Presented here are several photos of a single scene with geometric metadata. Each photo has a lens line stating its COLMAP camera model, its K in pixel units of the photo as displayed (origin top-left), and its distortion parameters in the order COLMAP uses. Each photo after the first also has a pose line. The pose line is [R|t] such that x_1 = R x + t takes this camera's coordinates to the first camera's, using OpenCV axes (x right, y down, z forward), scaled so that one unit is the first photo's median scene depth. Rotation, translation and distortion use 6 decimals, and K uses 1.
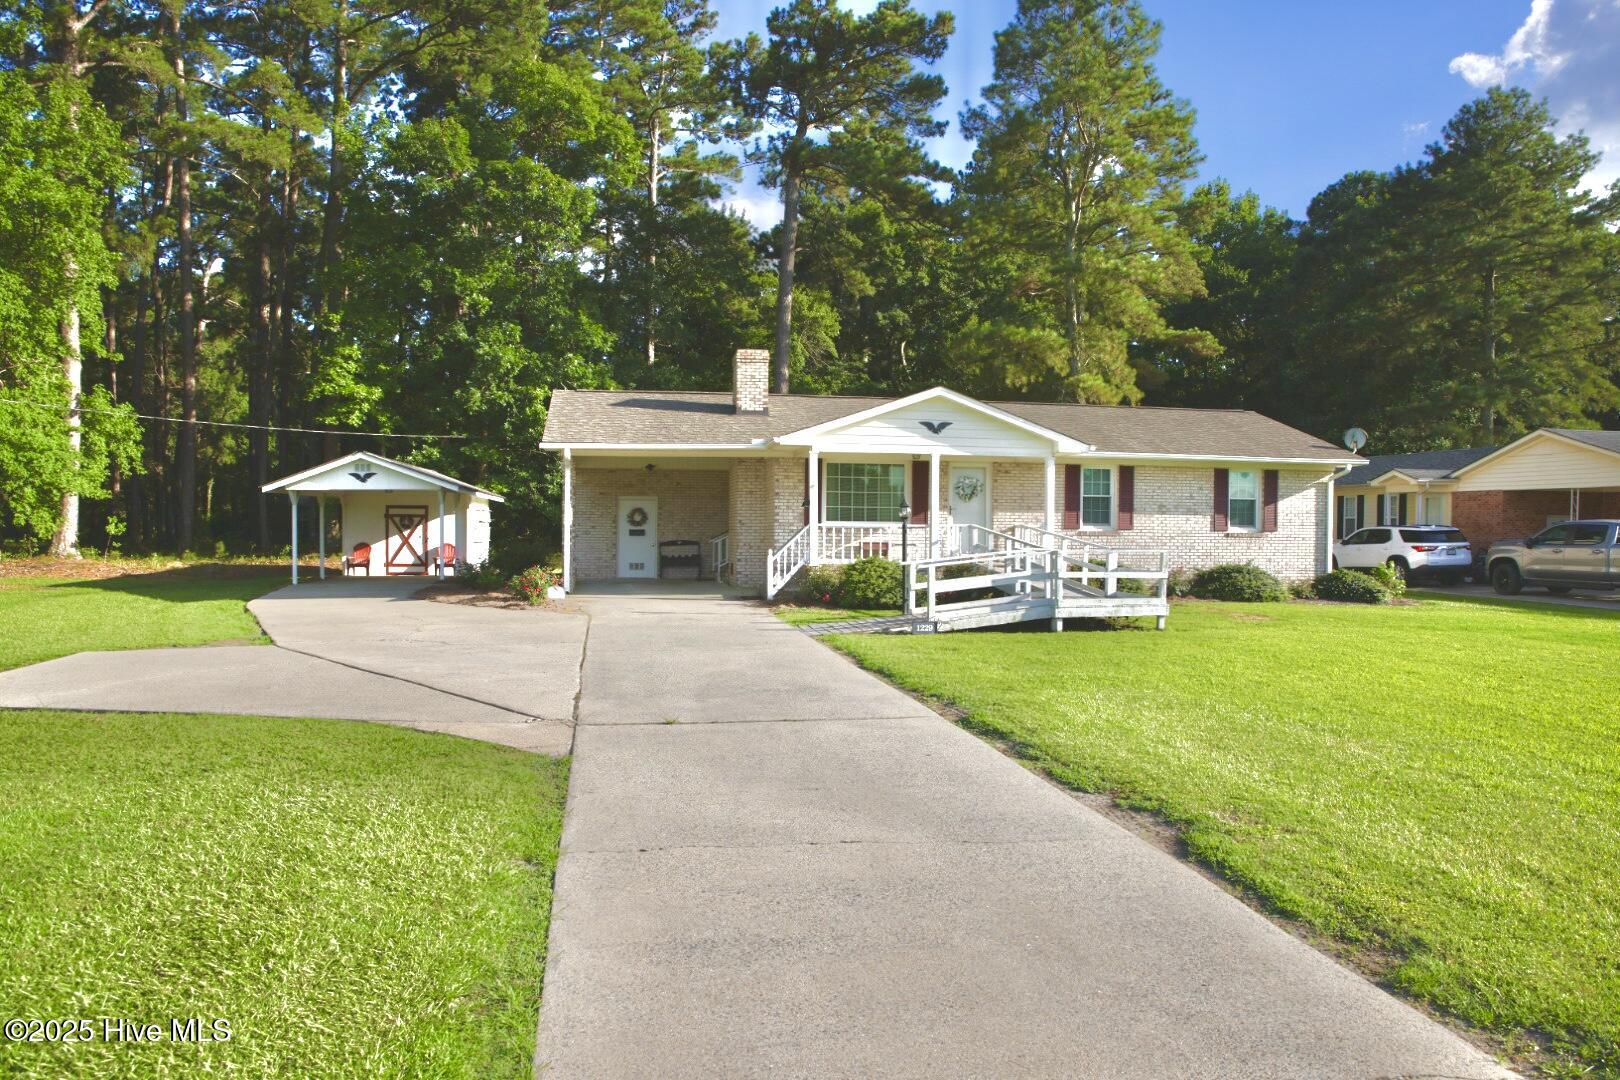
lens RADIAL K [[1107.4, 0, 807.4], [0, 1107.4, 546.5], [0, 0, 1]] dist [-0.127287, 0.092589]
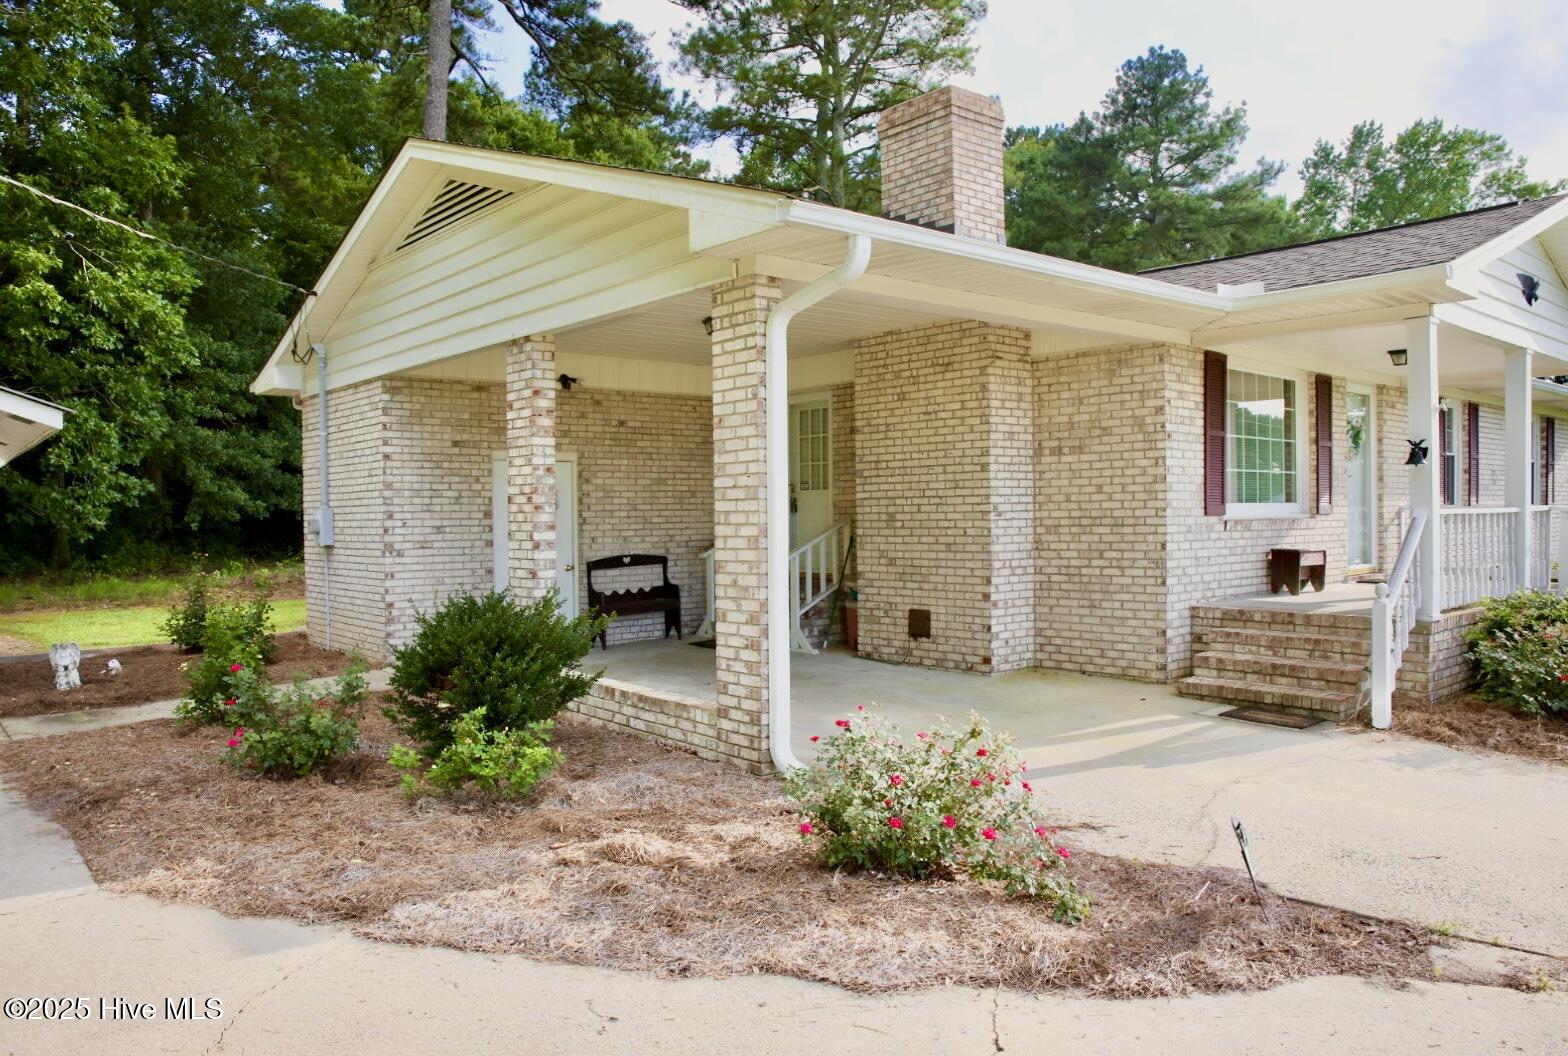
lens RADIAL K [[1107.7, 0, 757.6], [0, 1107.7, 531.4], [0, 0, 1]] dist [-0.126719, 0.099449]
pose [[0.870347, -0.026064, 0.491749, -0.247352], [0.025892, 0.999639, 0.007157, -0.014324], [-0.491758, 0.006504, 0.870708, 0.522932]]
